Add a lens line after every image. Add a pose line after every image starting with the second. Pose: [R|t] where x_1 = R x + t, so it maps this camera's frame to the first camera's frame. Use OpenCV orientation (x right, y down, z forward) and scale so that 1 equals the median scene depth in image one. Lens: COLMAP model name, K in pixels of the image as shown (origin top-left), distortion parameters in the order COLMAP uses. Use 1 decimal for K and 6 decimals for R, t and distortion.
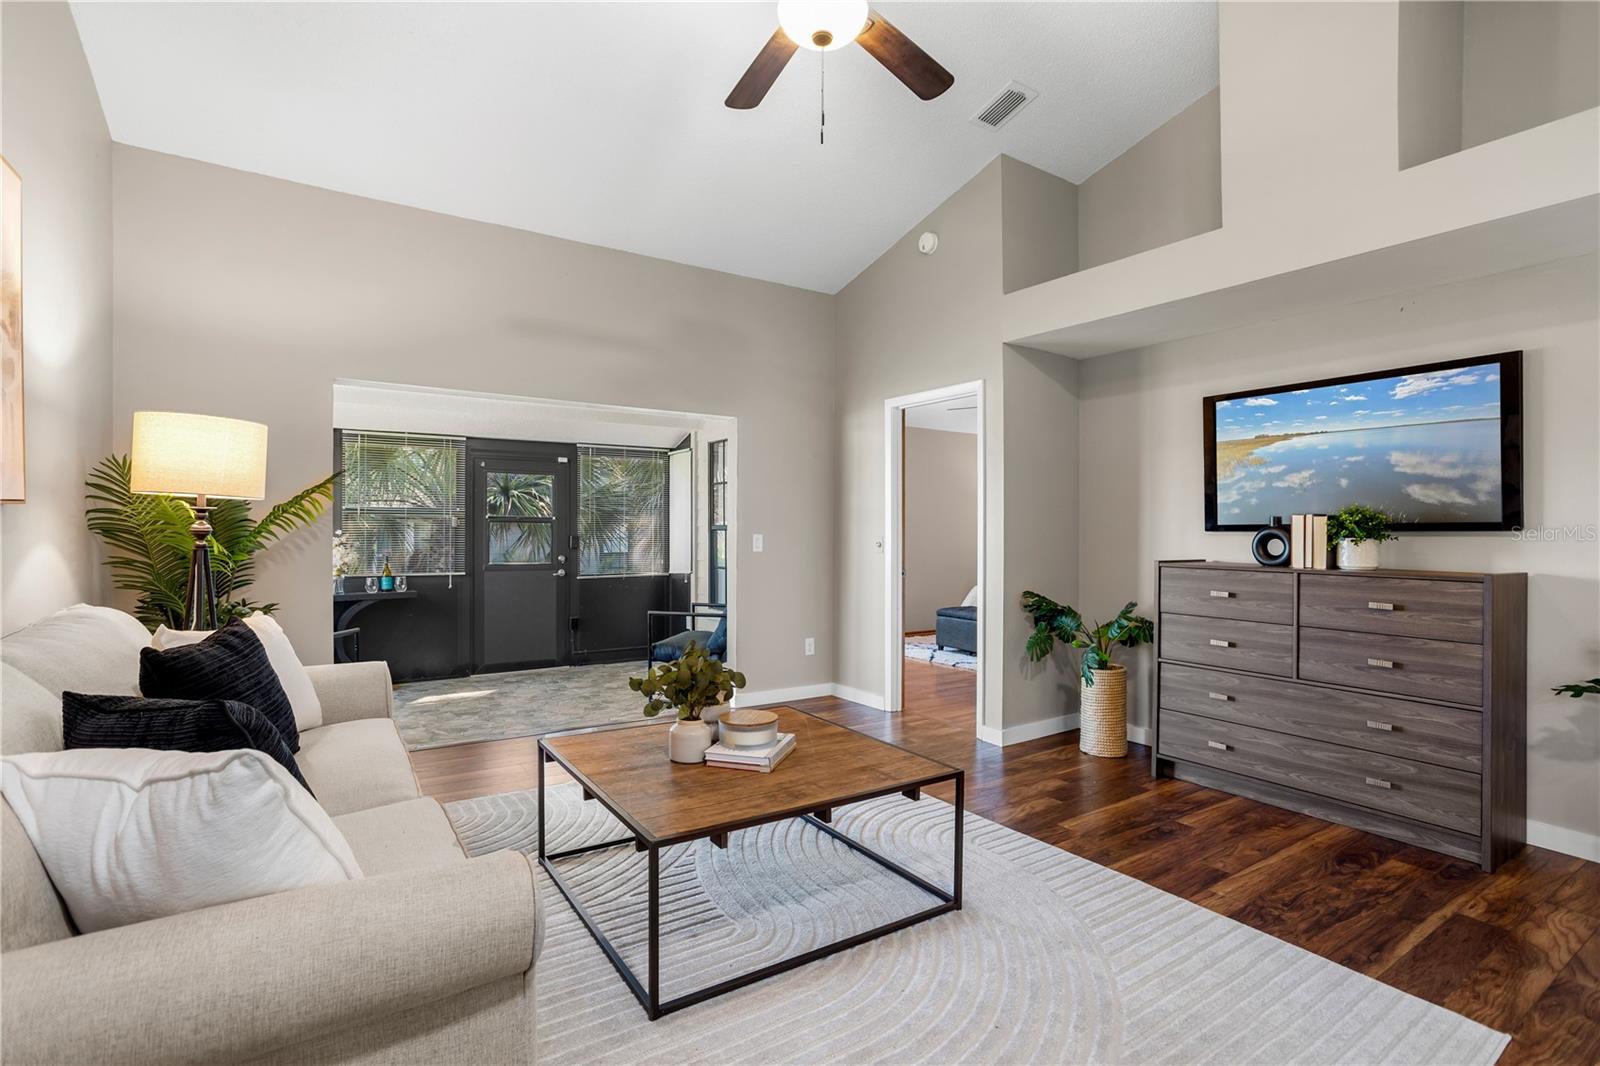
lens RADIAL K [[765.2, 0, 803.7], [0, 765.2, 526.7], [0, 0, 1]] dist [-0.035616, 0.017004]
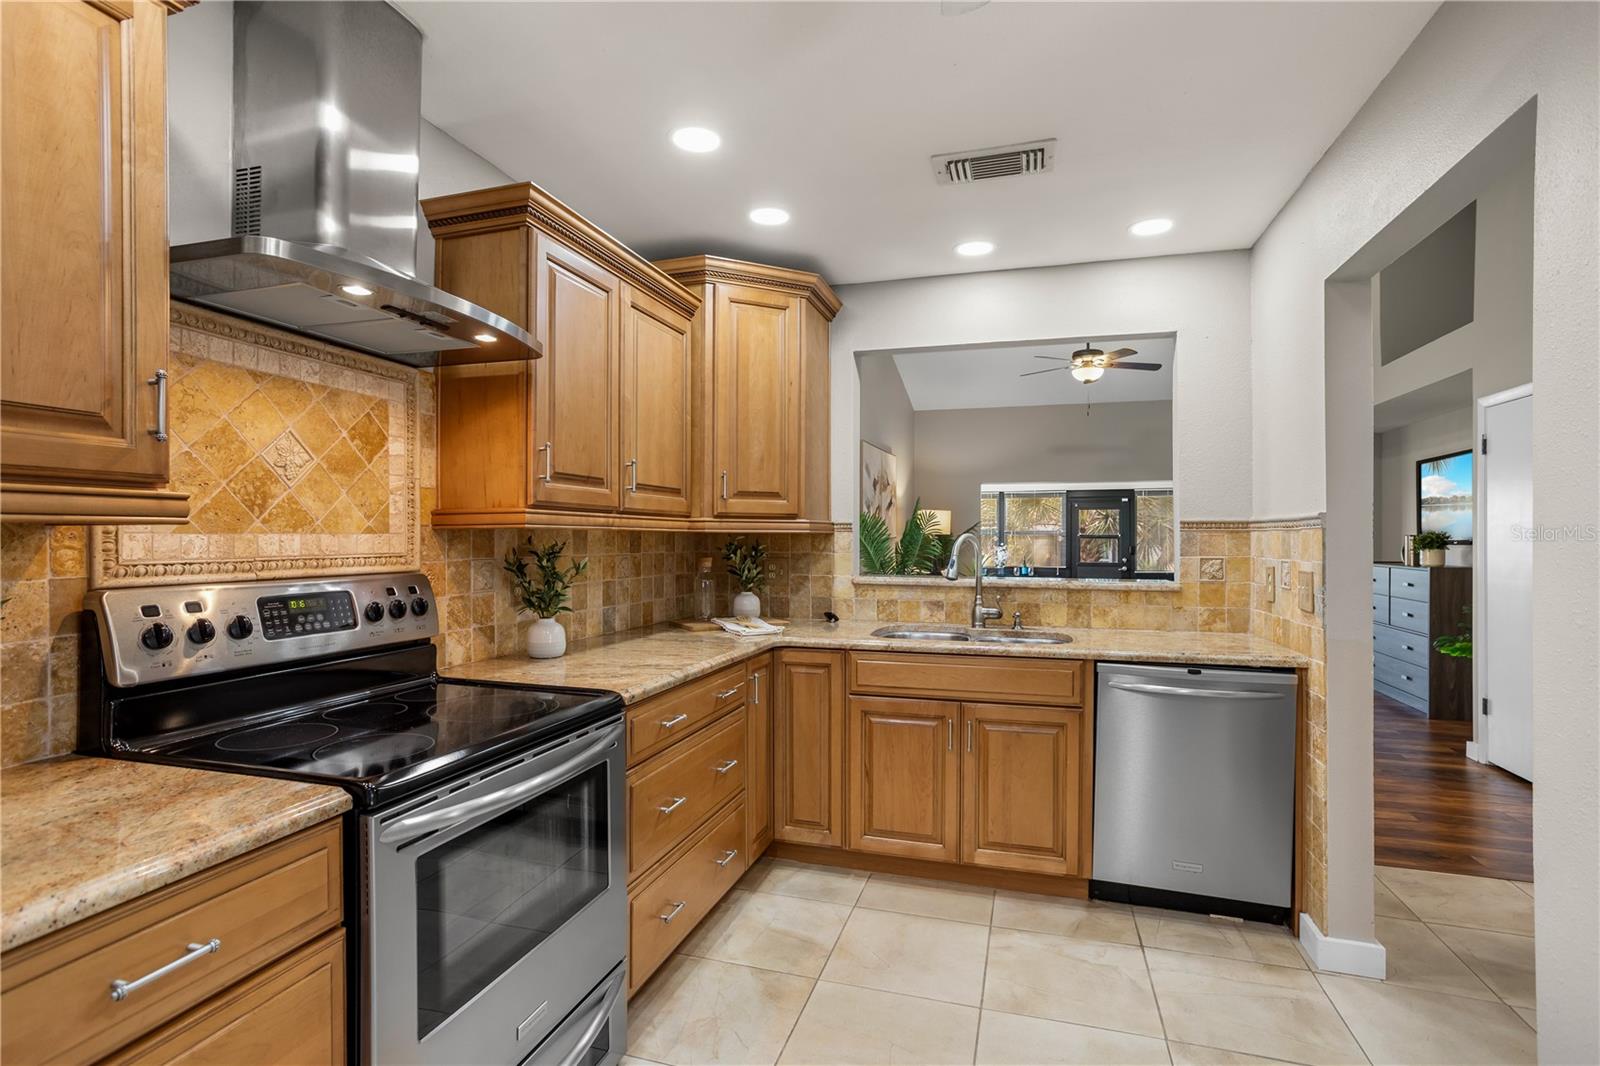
lens RADIAL K [[765.2, 0, 800.0], [0, 765.2, 530.3], [0, 0, 1]] dist [-0.035616, 0.017004]
pose [[0.620962, -0.013937, -0.783717, 1.167768], [0.007016, 0.999901, -0.012223, -0.015101], [0.783809, 0.002091, 0.620998, -1.239931]]
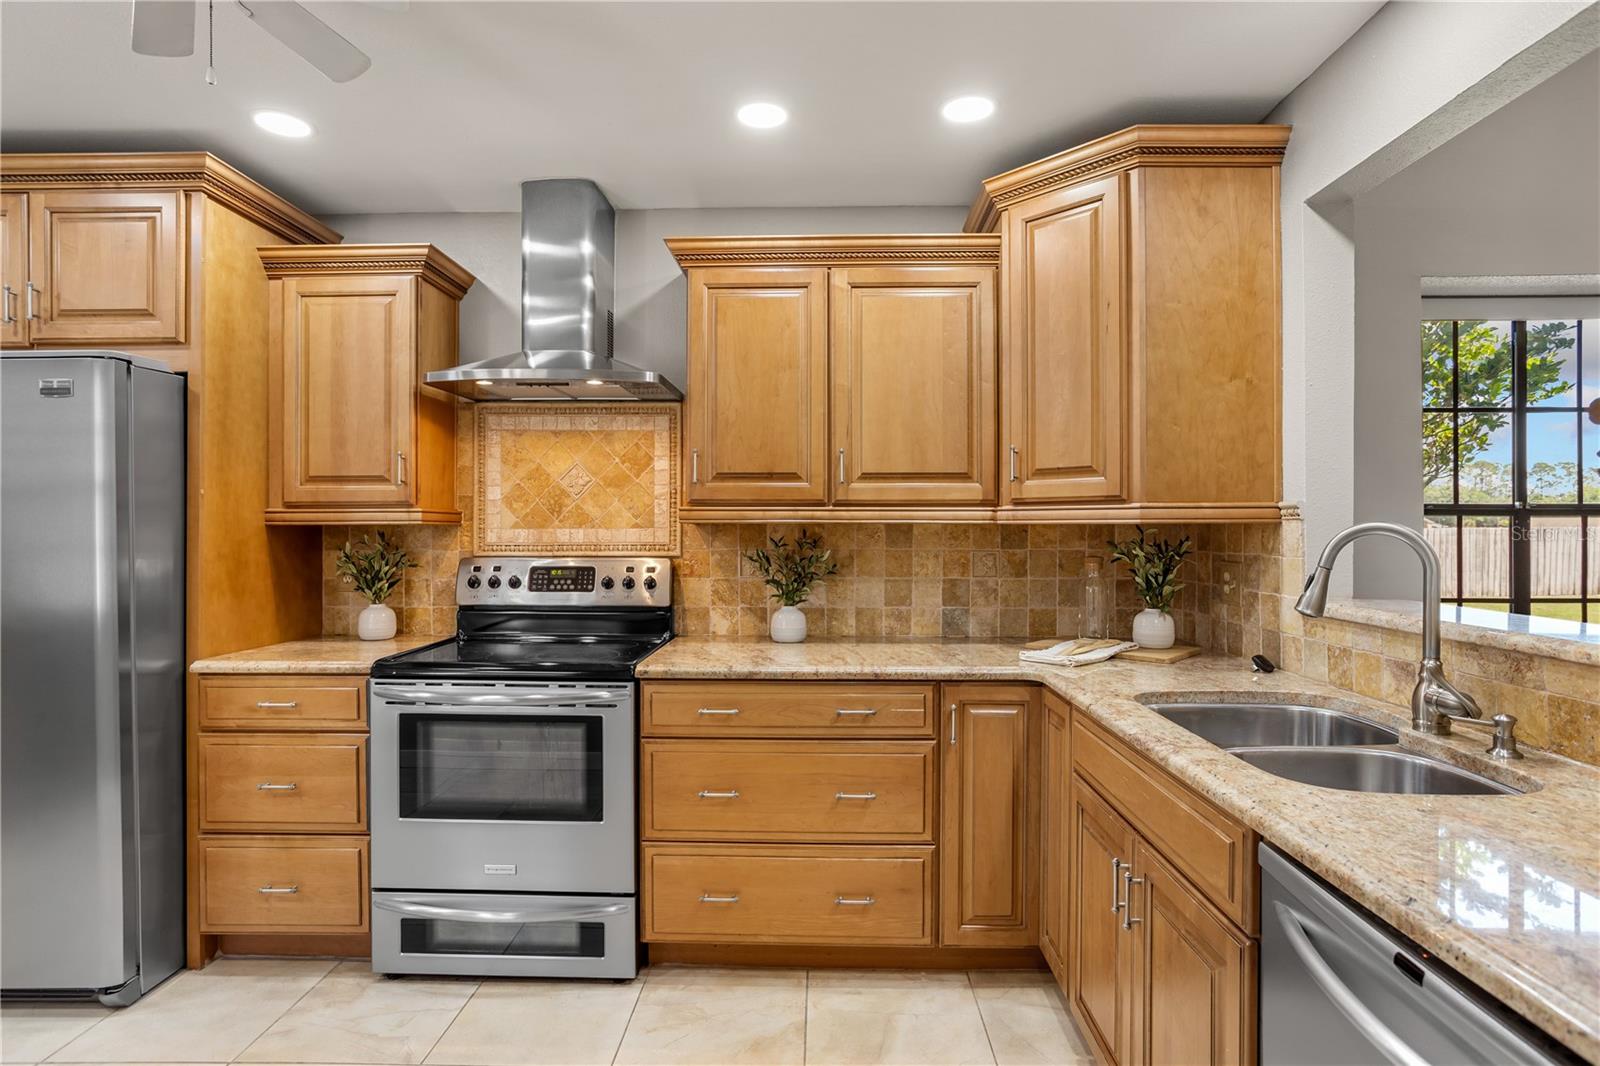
lens RADIAL K [[827.7, 0, 795.3], [0, 827.7, 524.6], [0, 0, 1]] dist [-0.036753, 0.018357]
pose [[-0.586242, -0.011524, -0.810054, 1.133245], [0.000027, 0.999899, -0.014245, -0.012999], [0.810136, -0.008373, -0.586182, -0.478171]]
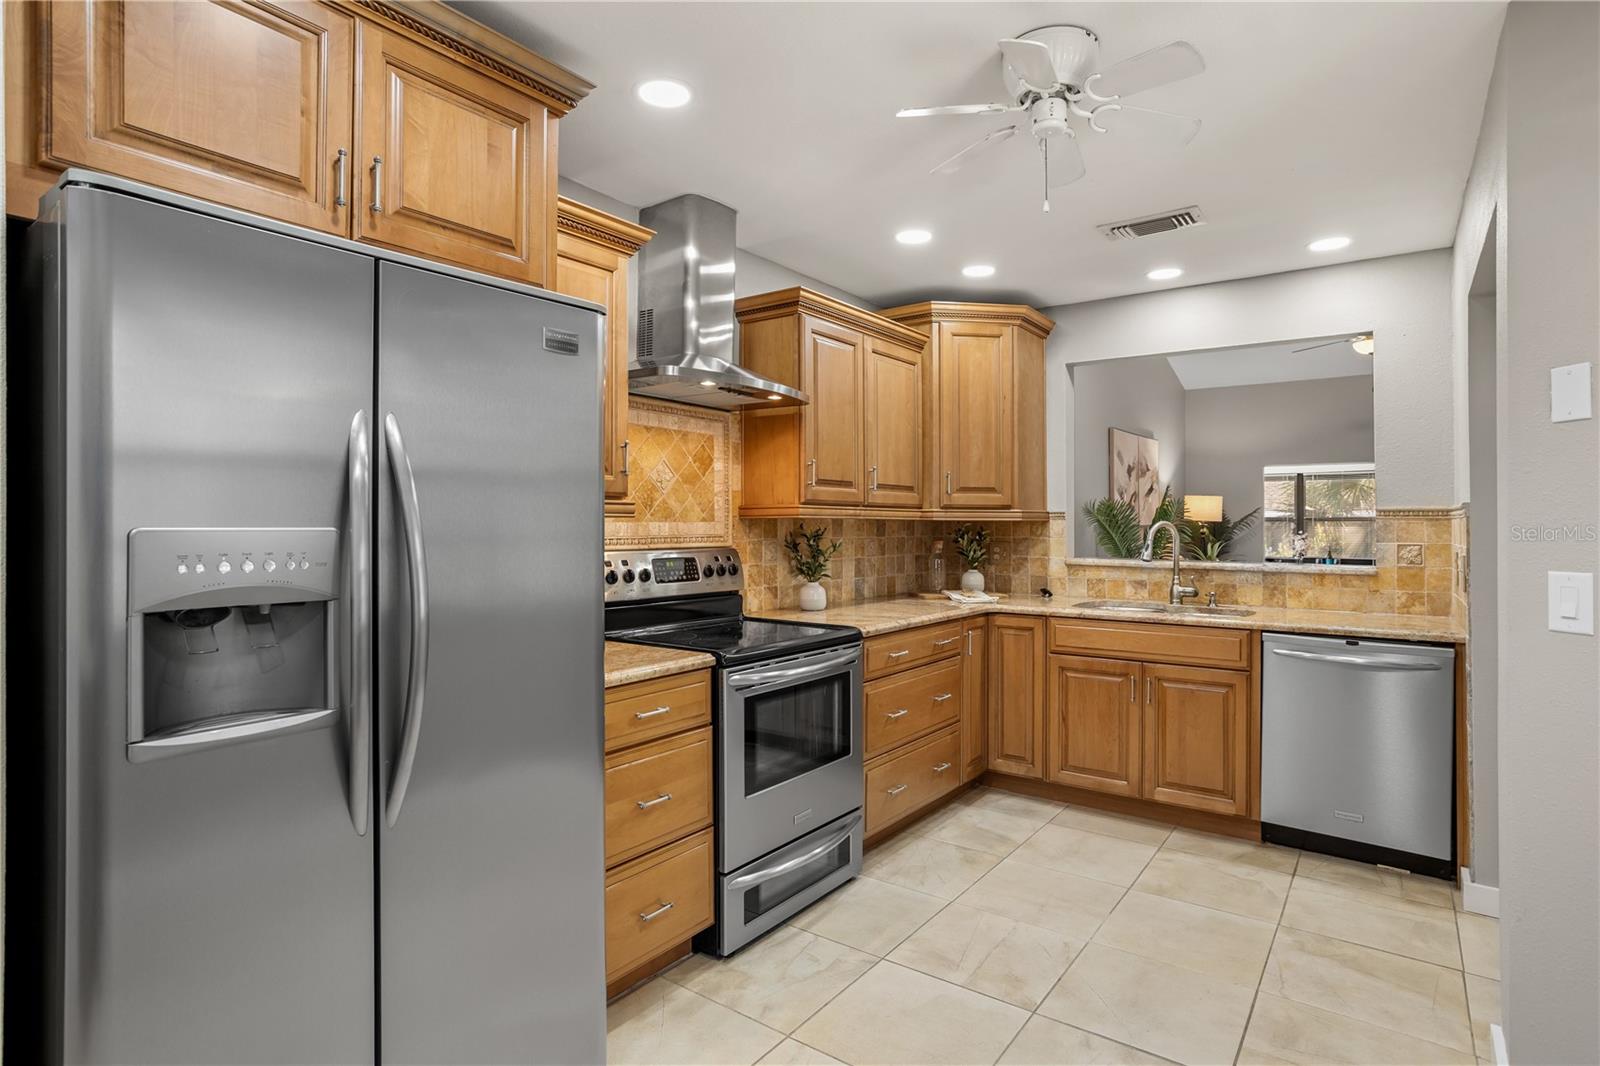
lens RADIAL K [[827.7, 0, 810.2], [0, 827.7, 510.6], [0, 0, 1]] dist [-0.036753, 0.018357]
pose [[0.335738, -0.021473, -0.941711, 1.482366], [0.004729, 0.999766, -0.021111, -0.013932], [0.941943, 0.002634, 0.335761, -1.350270]]
